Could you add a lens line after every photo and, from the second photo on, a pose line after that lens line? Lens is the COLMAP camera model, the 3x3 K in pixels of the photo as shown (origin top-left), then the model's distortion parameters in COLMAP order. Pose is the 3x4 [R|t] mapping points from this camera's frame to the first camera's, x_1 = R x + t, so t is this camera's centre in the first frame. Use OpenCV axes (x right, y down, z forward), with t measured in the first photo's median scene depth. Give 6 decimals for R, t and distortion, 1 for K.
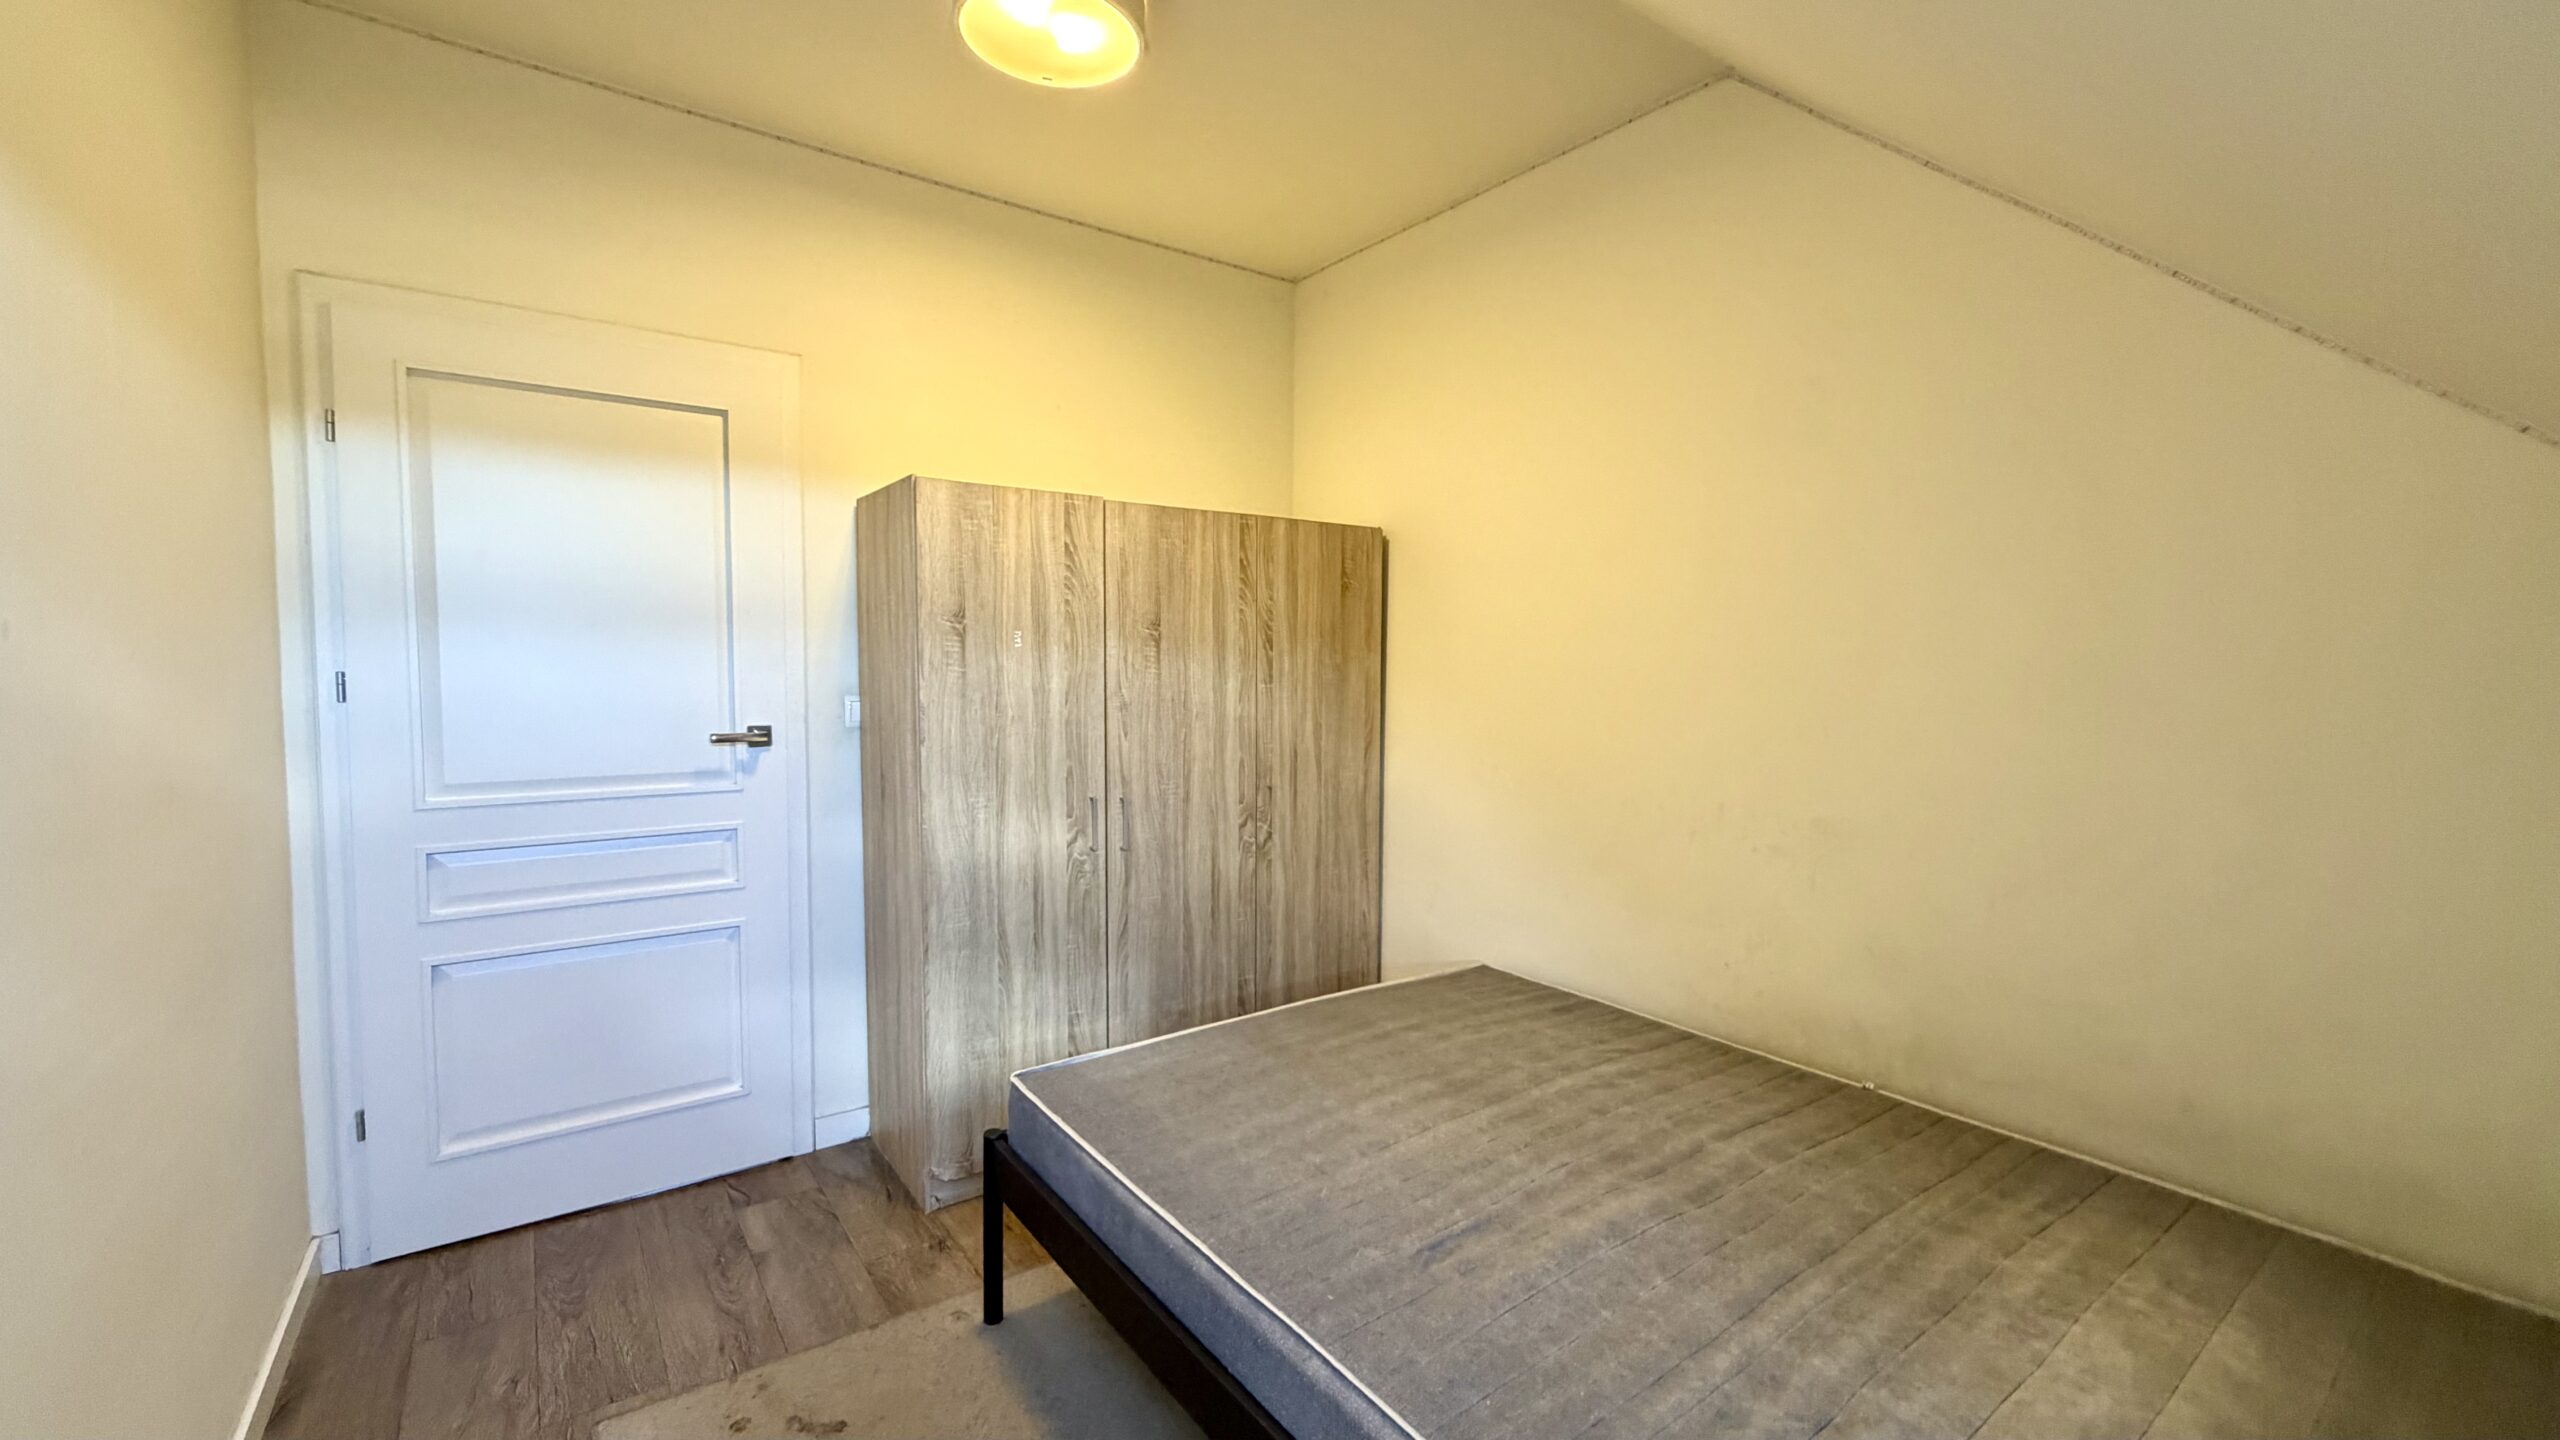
lens RADIAL K [[1029.3, 0, 1280.0], [0, 1029.3, 720.0], [0, 0, 1]] dist [0.006035, -0.000106]
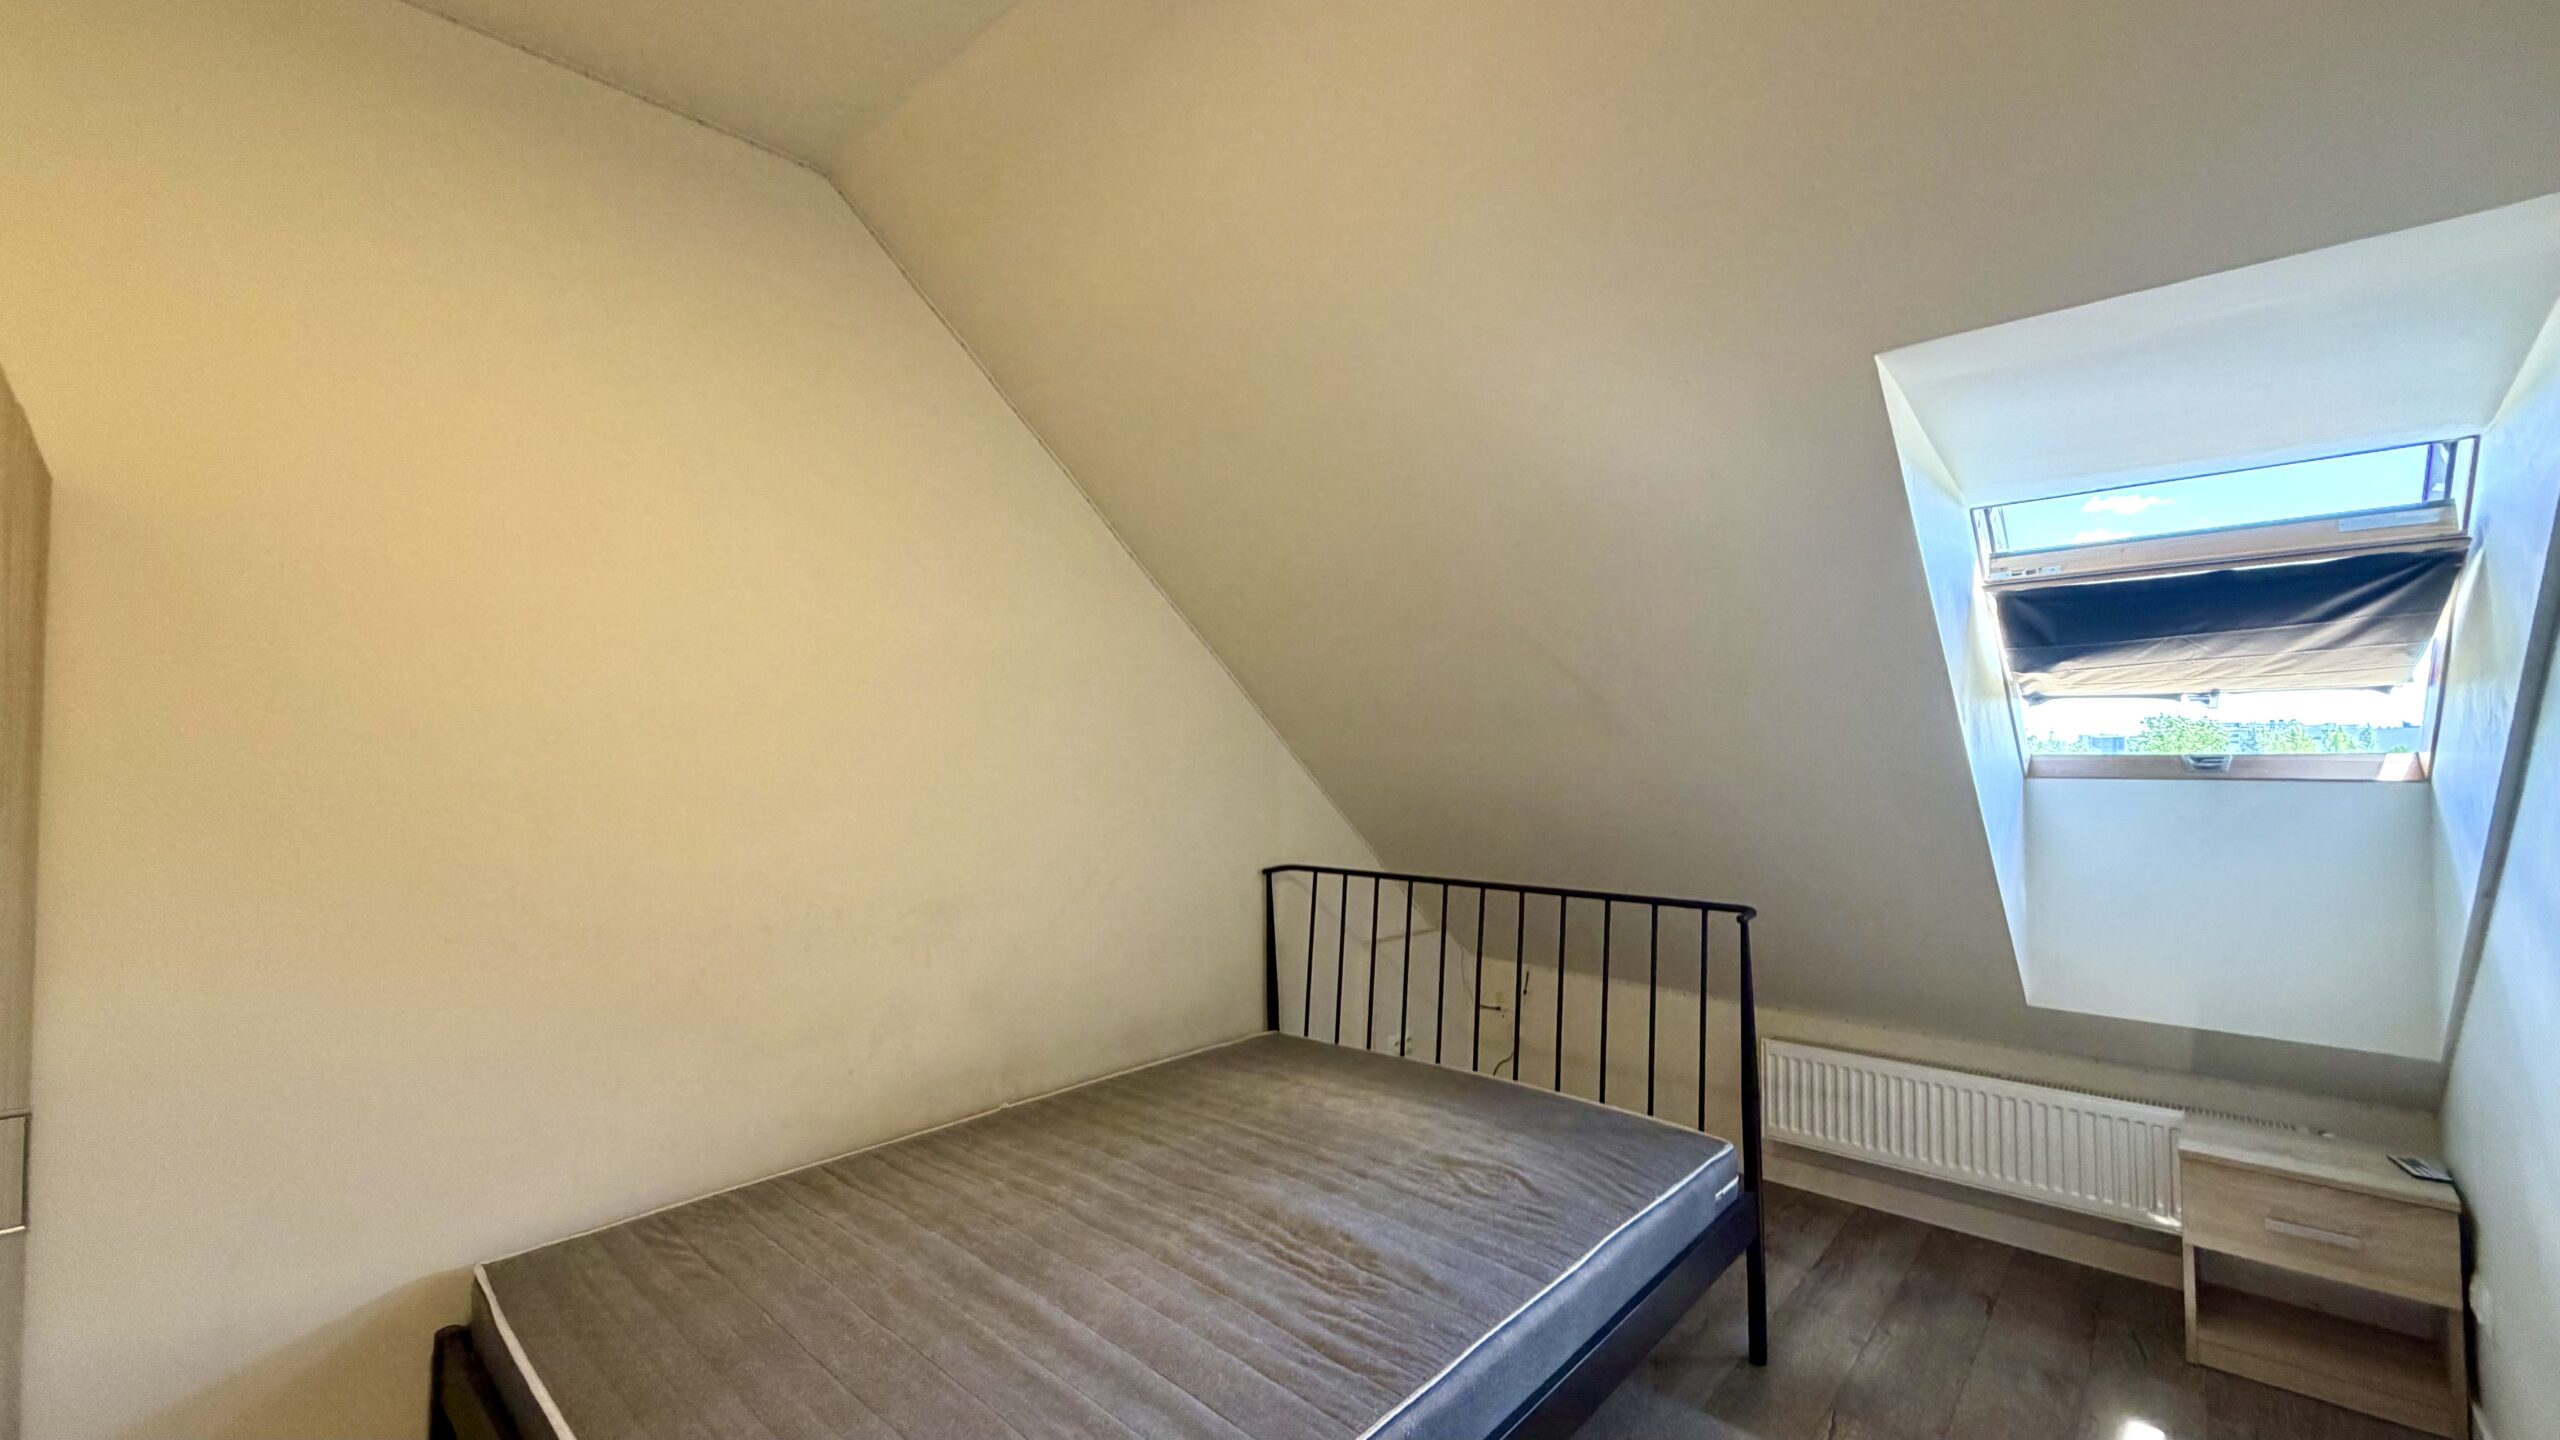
lens RADIAL K [[1029.3, 0, 1280.0], [0, 1029.3, 720.0], [0, 0, 1]] dist [0.006035, -0.000106]
pose [[-0.188893, 0.026861, 0.981630, -0.811202], [0.067030, 0.997647, -0.014401, -0.069862], [-0.979707, 0.063078, -0.190249, 1.046349]]
